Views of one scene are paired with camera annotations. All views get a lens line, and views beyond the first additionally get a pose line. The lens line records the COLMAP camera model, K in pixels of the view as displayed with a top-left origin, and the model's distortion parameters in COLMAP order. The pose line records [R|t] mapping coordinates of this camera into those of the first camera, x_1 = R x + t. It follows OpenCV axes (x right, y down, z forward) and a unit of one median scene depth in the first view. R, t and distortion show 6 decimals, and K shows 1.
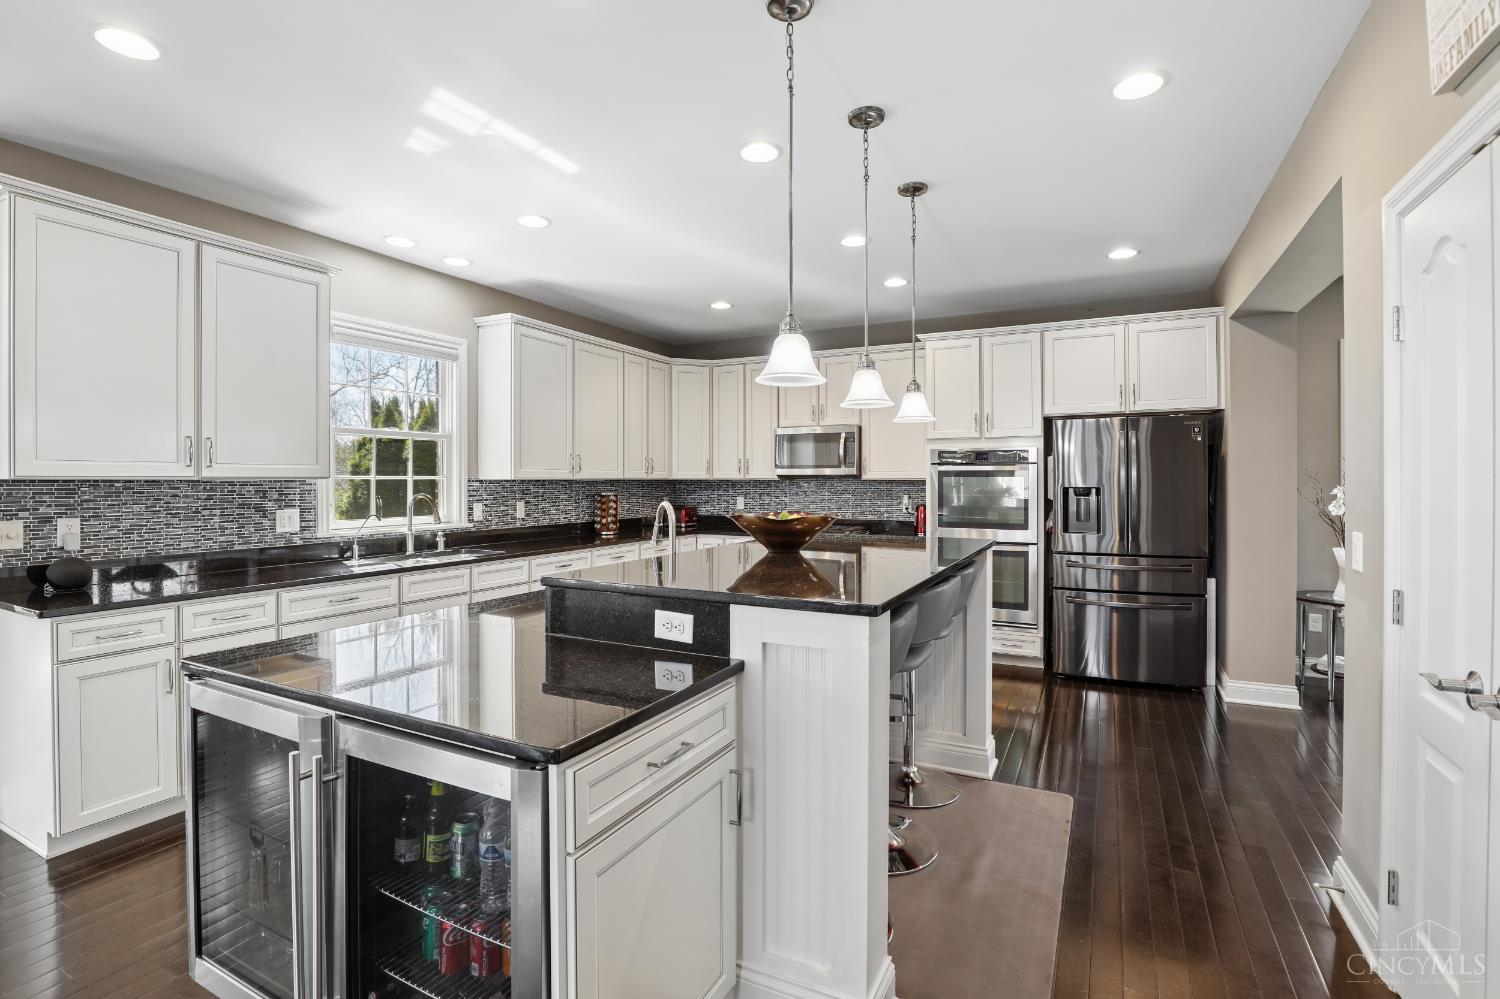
lens RADIAL K [[697.8, 0, 751.9], [0, 697.8, 481.1], [0, 0, 1]] dist [-0.022740, 0.001094]
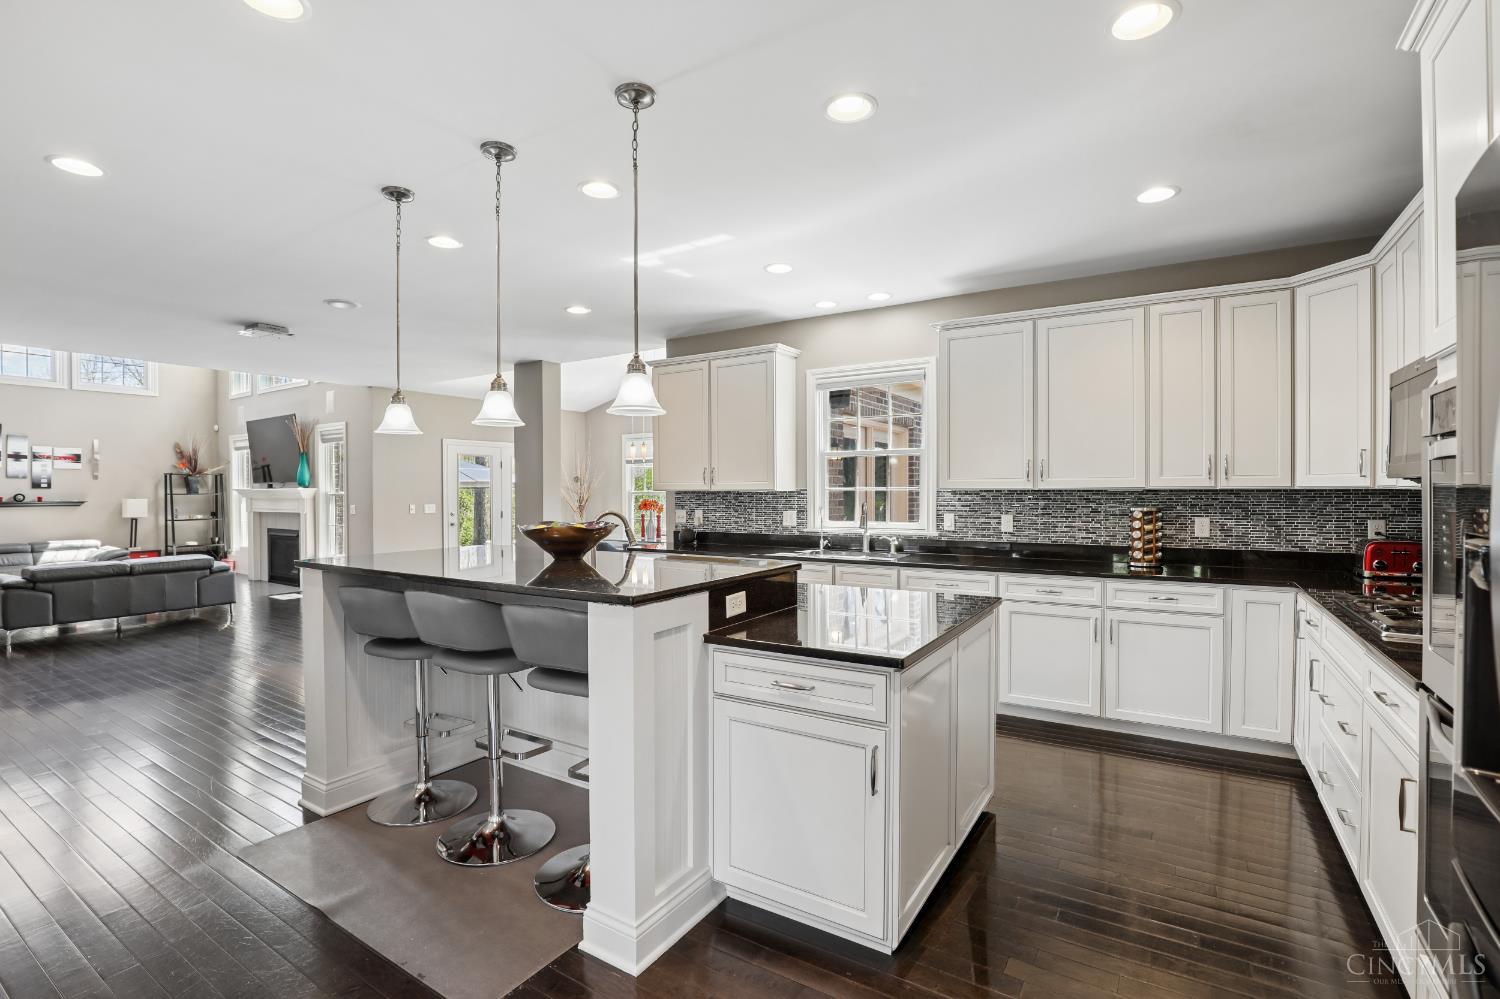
lens RADIAL K [[689.6, 0, 743.7], [0, 689.6, 494.4], [0, 0, 1]] dist [-0.029526, 0.001121]
pose [[-0.091873, 0.011047, -0.995710, 0.631189], [0.006042, 0.999926, 0.010536, -0.008241], [0.995752, -0.005048, -0.091932, 0.790265]]
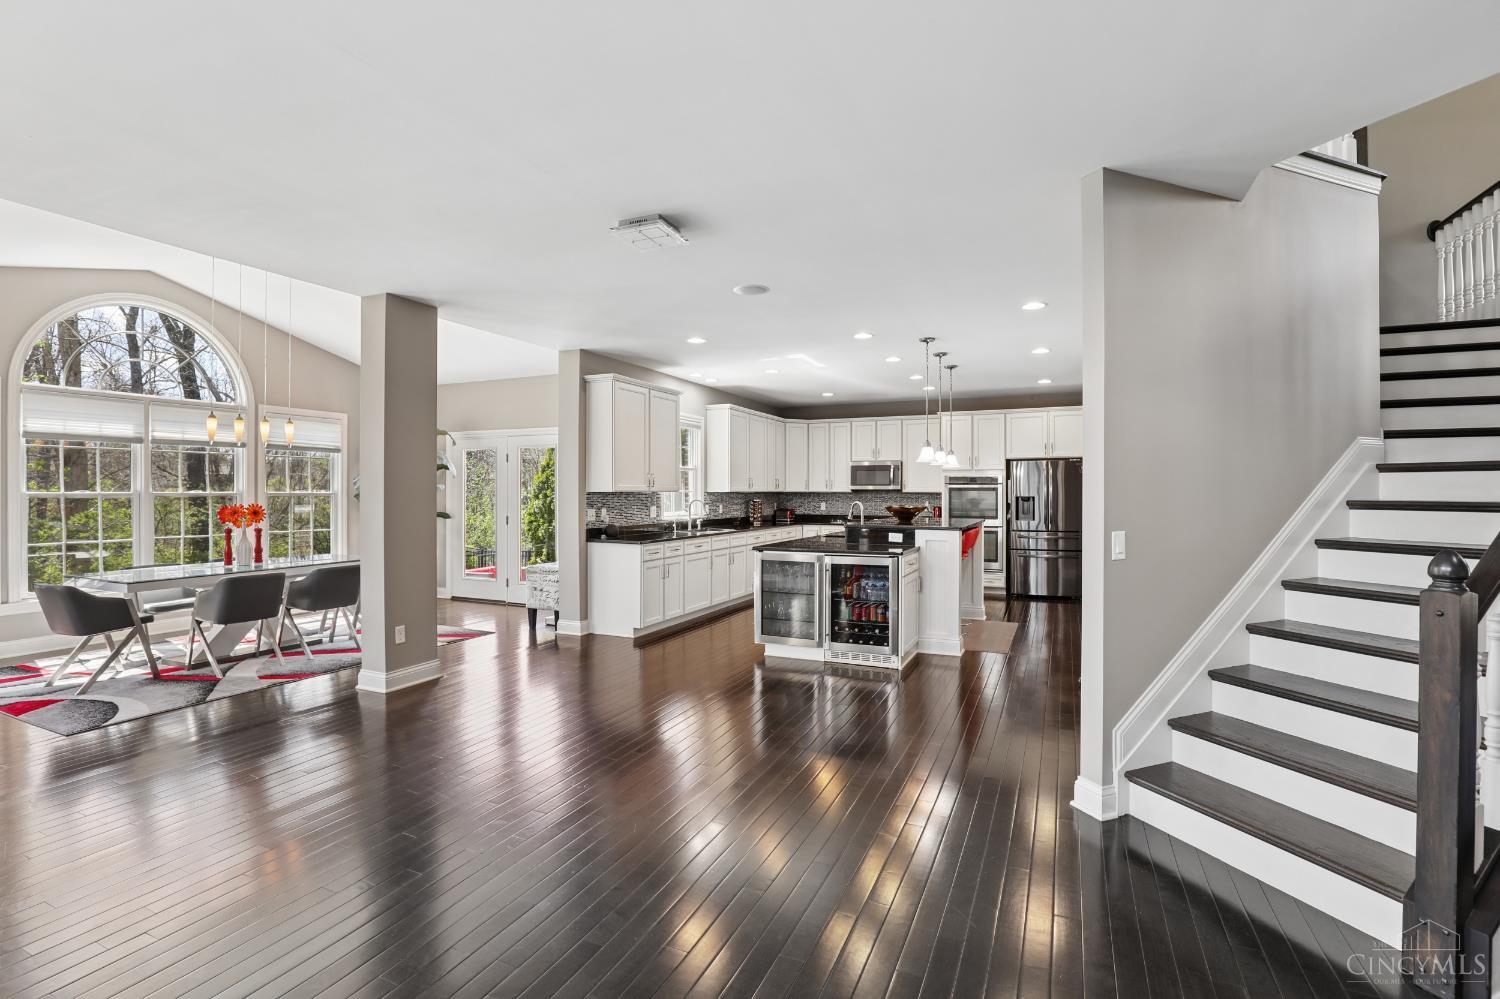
lens RADIAL K [[689.6, 0, 743.7], [0, 689.6, 494.4], [0, 0, 1]] dist [-0.029526, 0.001121]
pose [[0.999459, 0.001433, 0.032872, -0.354846], [-0.001524, 0.999995, 0.002729, -0.001299], [-0.032868, -0.002778, 0.999456, -0.843454]]
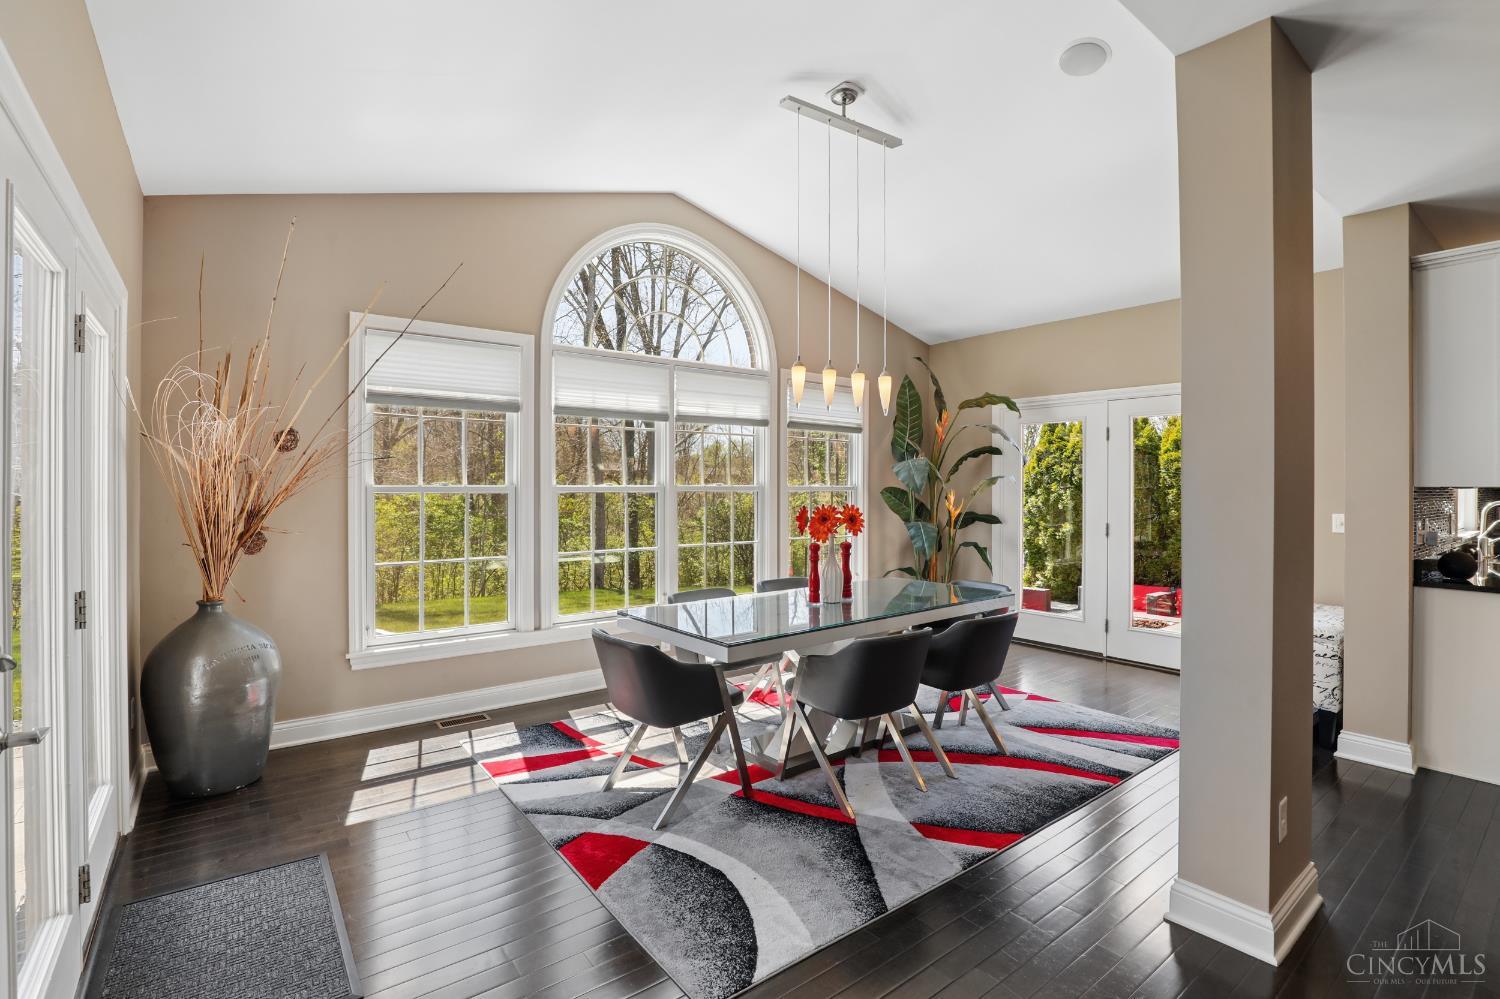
lens RADIAL K [[689.6, 0, 743.7], [0, 689.6, 494.4], [0, 0, 1]] dist [-0.029526, 0.001121]
pose [[0.900326, 0.008406, -0.435135, -0.936453], [-0.003406, 0.999919, 0.012270, 0.000222], [0.435202, -0.009565, 0.900282, -0.362318]]
